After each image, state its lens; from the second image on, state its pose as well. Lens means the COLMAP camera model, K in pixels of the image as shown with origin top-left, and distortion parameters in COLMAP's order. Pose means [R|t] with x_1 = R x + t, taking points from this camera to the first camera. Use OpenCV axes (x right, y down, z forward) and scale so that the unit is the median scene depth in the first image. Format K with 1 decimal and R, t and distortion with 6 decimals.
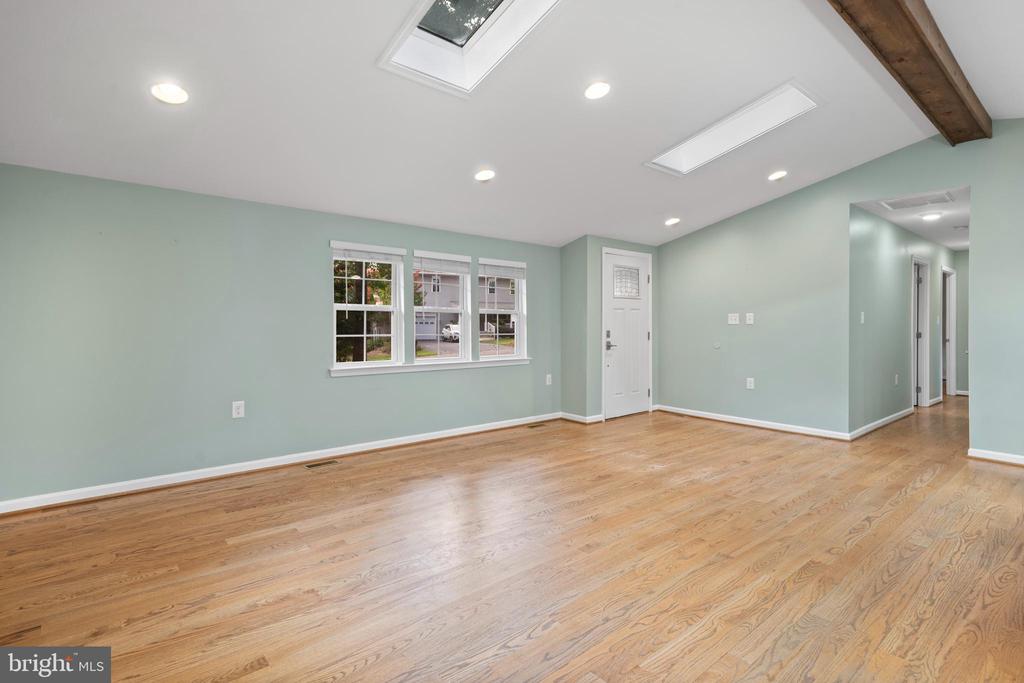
lens RADIAL K [[508.3, 0, 512.5], [0, 508.3, 331.5], [0, 0, 1]] dist [0.013636, 0.002301]
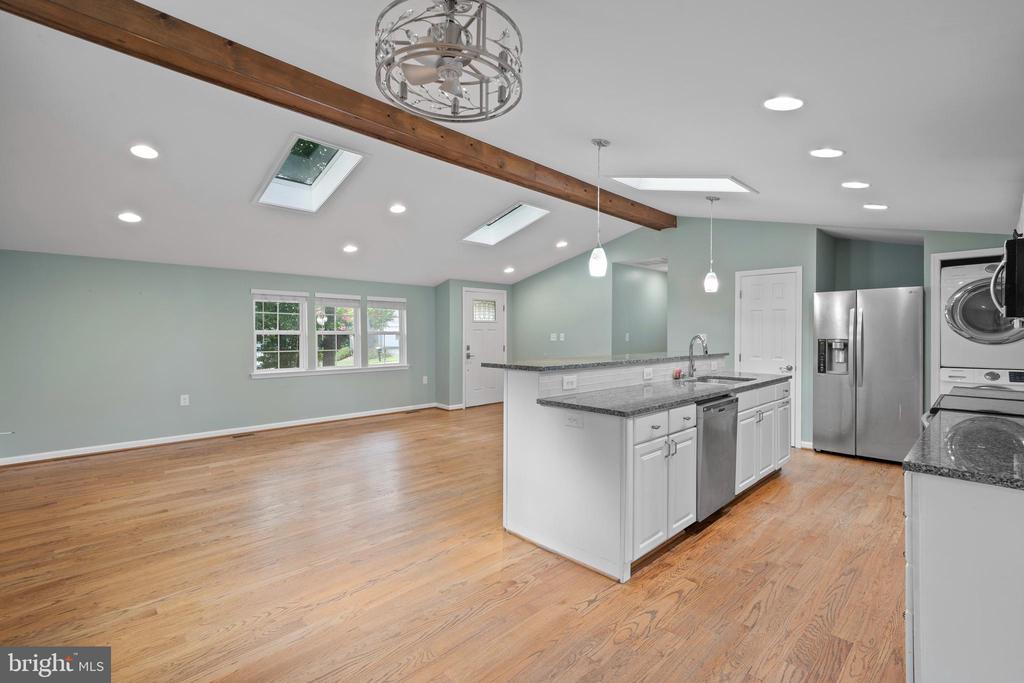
lens RADIAL K [[466.2, 0, 527.5], [0, 466.2, 338.8], [0, 0, 1]] dist [0.002463, 0.002228]
pose [[0.998239, -0.002892, 0.059256, 0.357560], [0.002756, 0.999993, 0.002375, -0.029524], [-0.059262, -0.002208, 0.998240, -0.408469]]
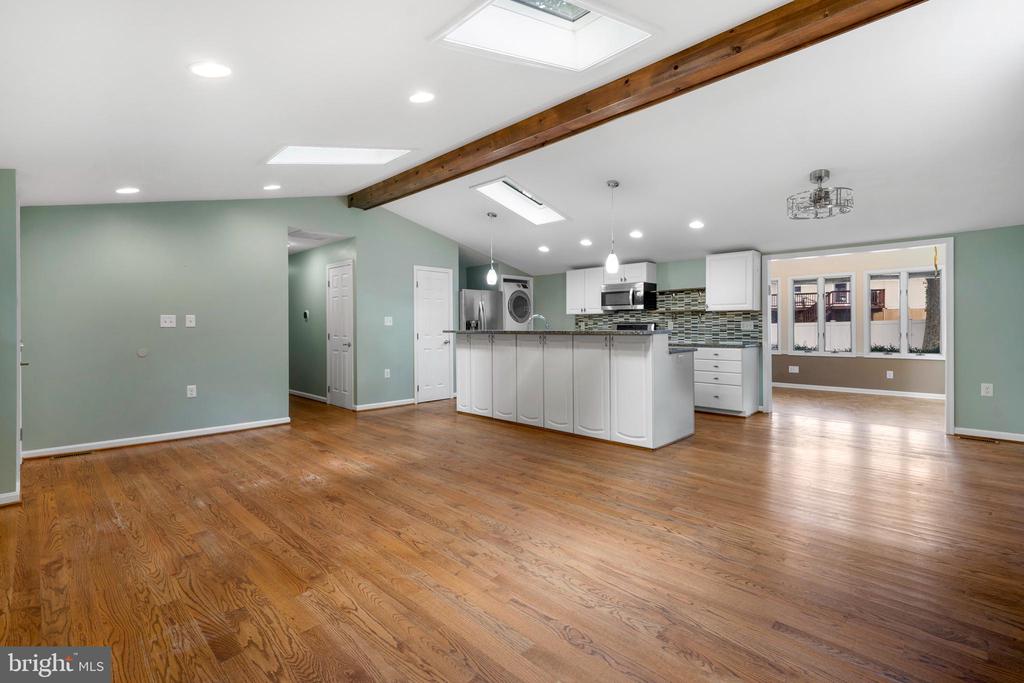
lens RADIAL K [[466.2, 0, 518.0], [0, 466.2, 331.8], [0, 0, 1]] dist [0.002463, 0.002228]
pose [[-0.085808, -0.016569, 0.996174, -0.531021], [0.018965, 0.999653, 0.018260, -0.011893], [-0.996131, 0.020459, -0.085464, 0.600684]]
